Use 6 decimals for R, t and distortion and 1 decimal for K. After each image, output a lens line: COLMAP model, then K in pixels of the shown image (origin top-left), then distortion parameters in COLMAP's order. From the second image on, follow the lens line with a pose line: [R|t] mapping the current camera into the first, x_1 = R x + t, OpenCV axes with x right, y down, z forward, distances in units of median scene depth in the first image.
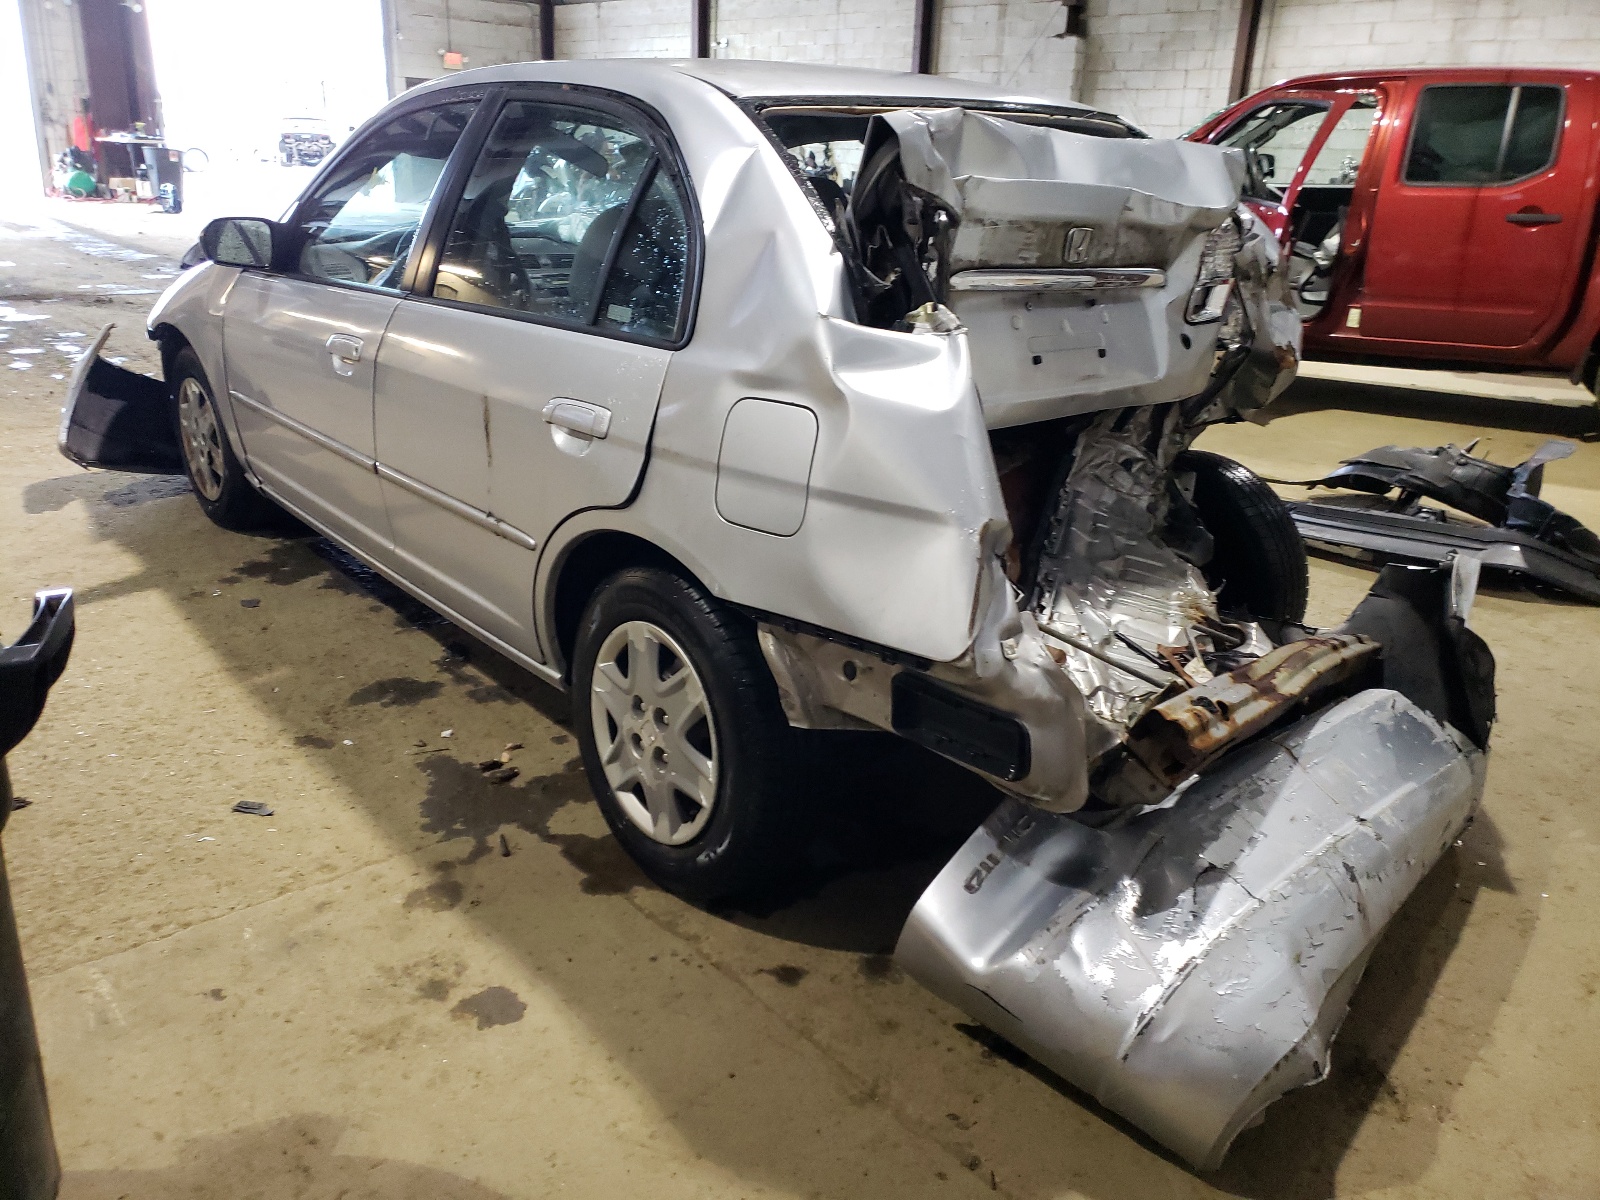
lens RADIAL K [[1252.6, 0, 800.0], [0, 1252.6, 600.0], [0, 0, 1]] dist [0.041590, -0.078556]
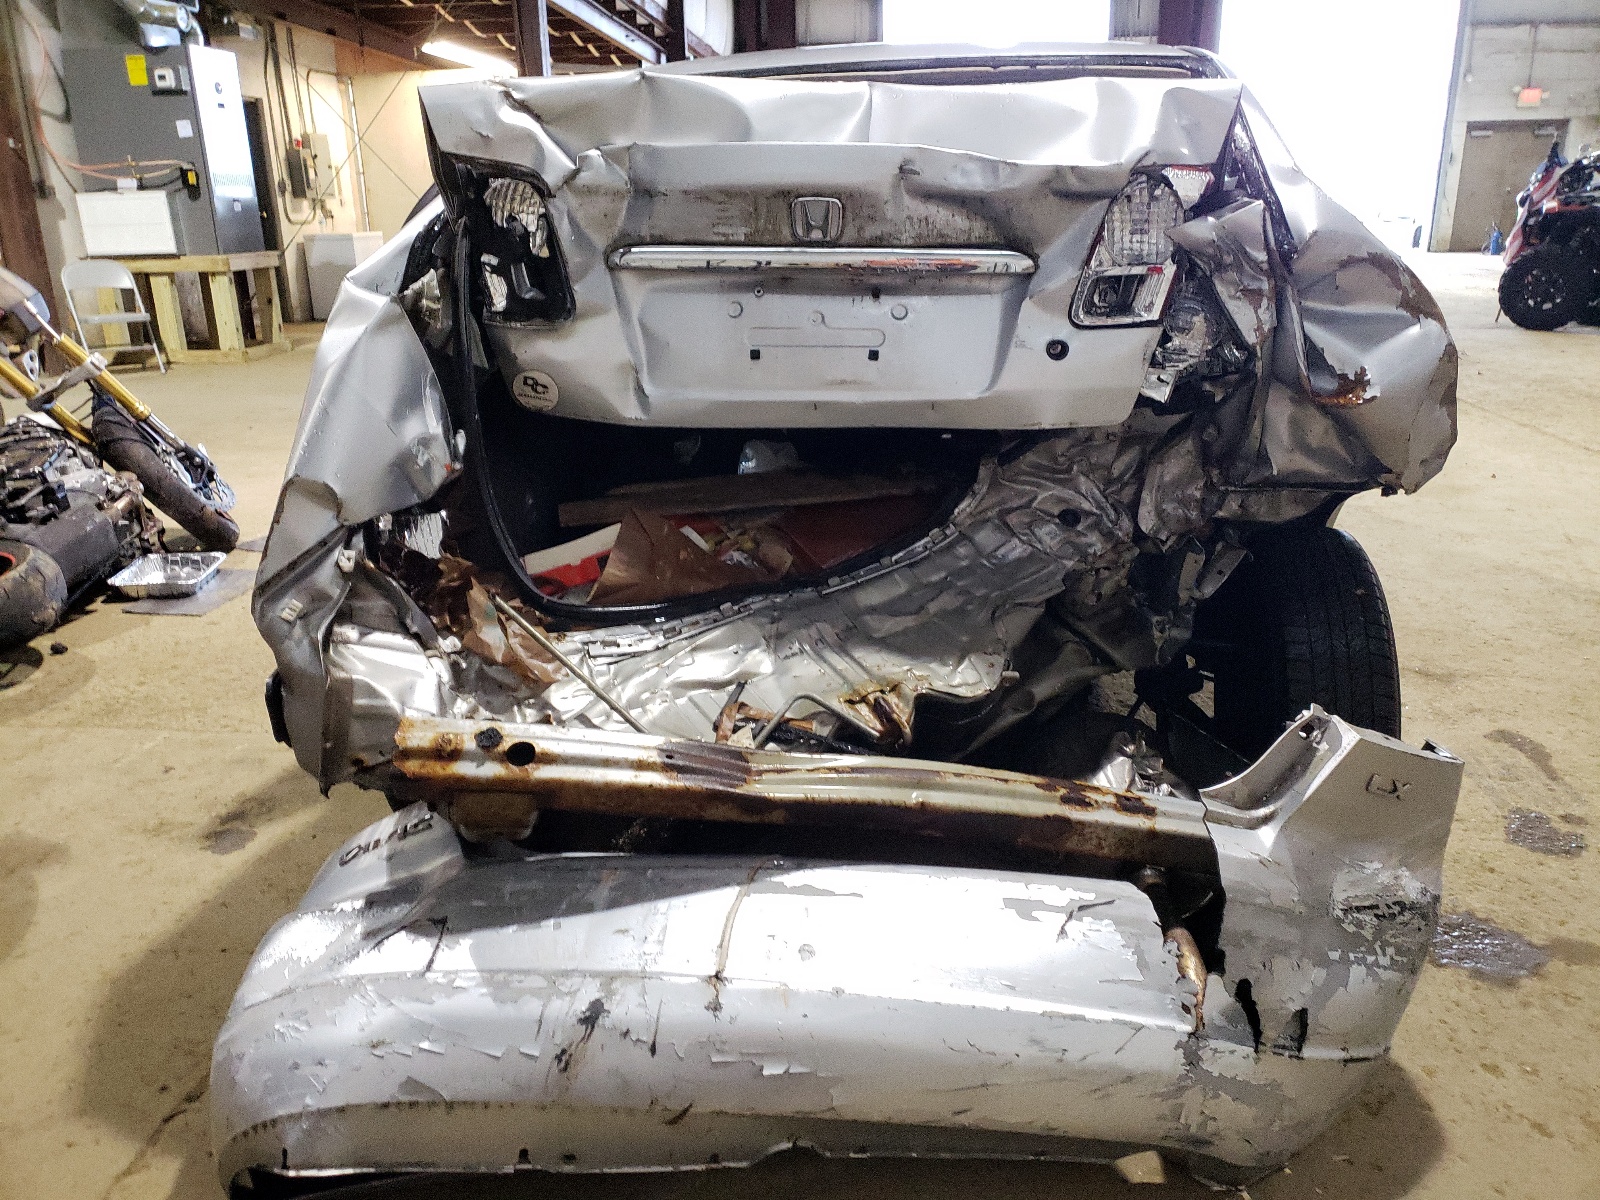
lens RADIAL K [[1252.6, 0, 800.0], [0, 1252.6, 600.0], [0, 0, 1]] dist [0.041590, -0.078556]
pose [[0.673325, 0.178469, -0.717483, 0.845388], [-0.209424, 0.976723, 0.046419, -0.072616], [0.709067, 0.119003, 0.695027, 0.443152]]
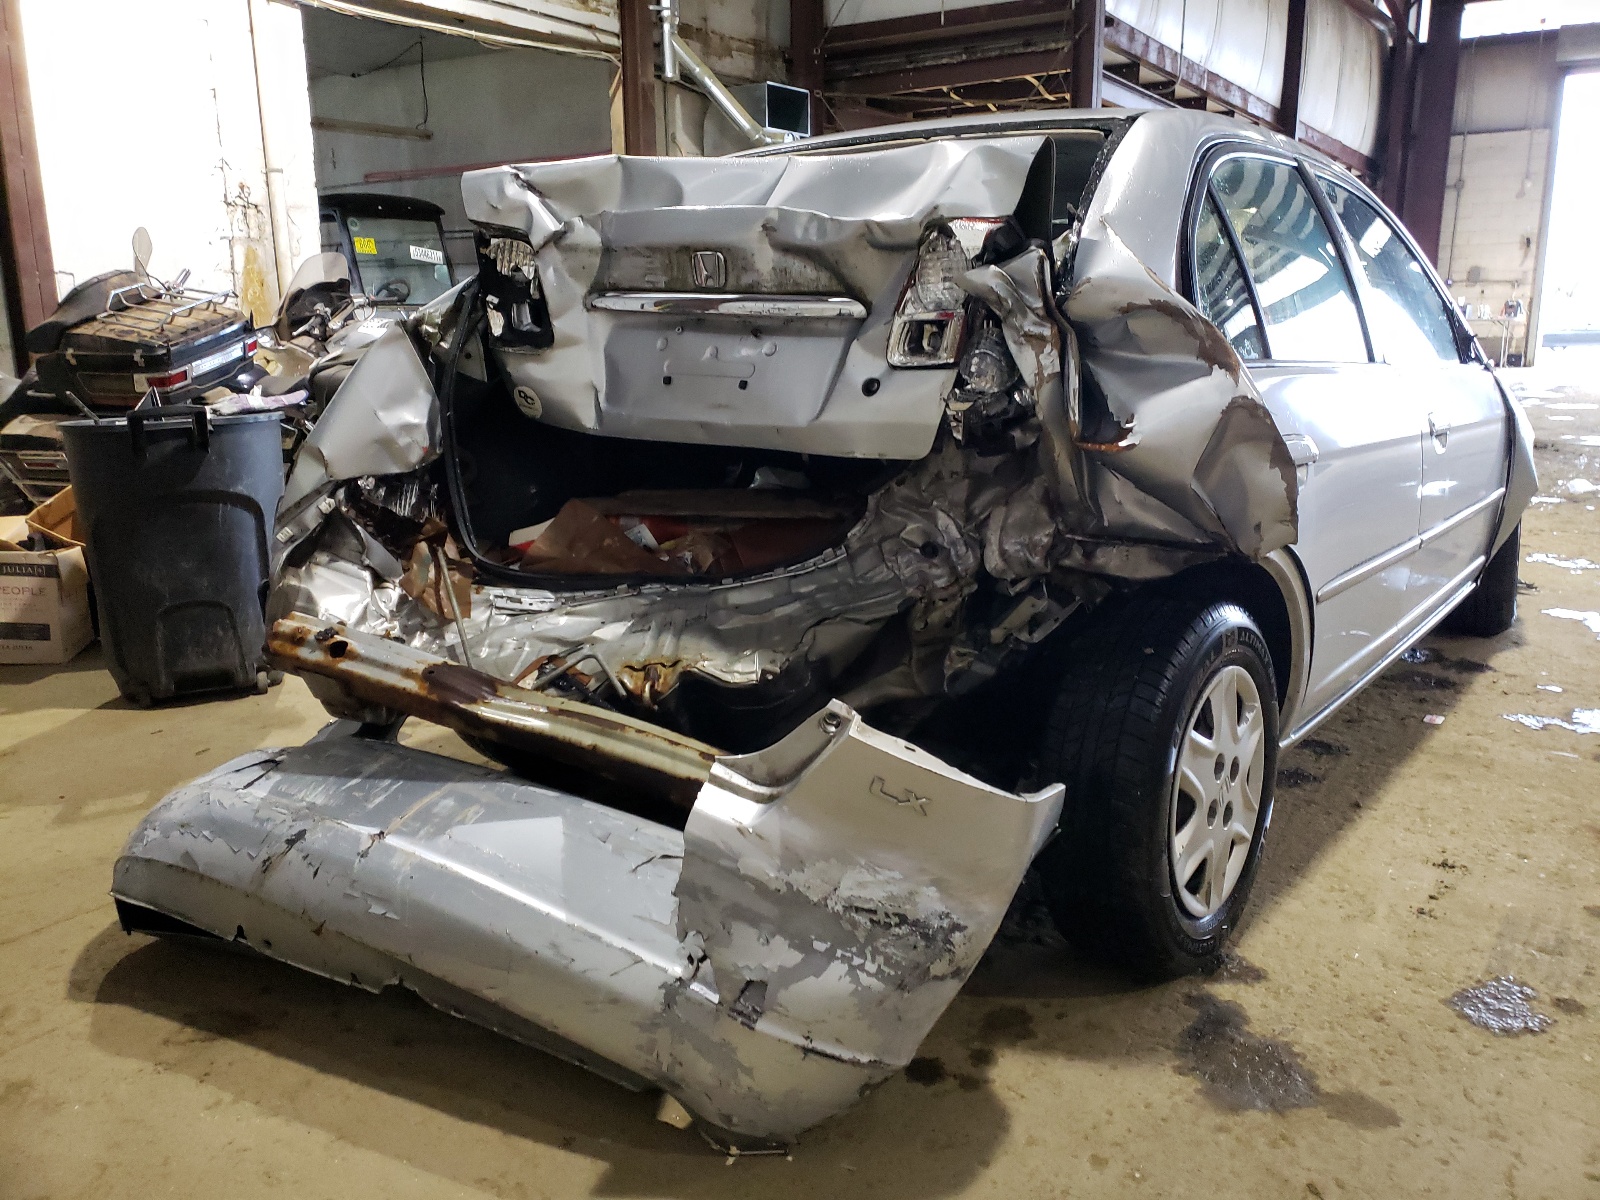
lens RADIAL K [[1254.8, 0, 798.7], [0, 1254.8, 564.5], [0, 0, 1]] dist [0.072933, -0.152133]
pose [[0.220194, 0.160317, -0.962192, 1.213689], [-0.315663, 0.945037, 0.085221, -0.168616], [0.922969, 0.284963, 0.258697, 0.868155]]
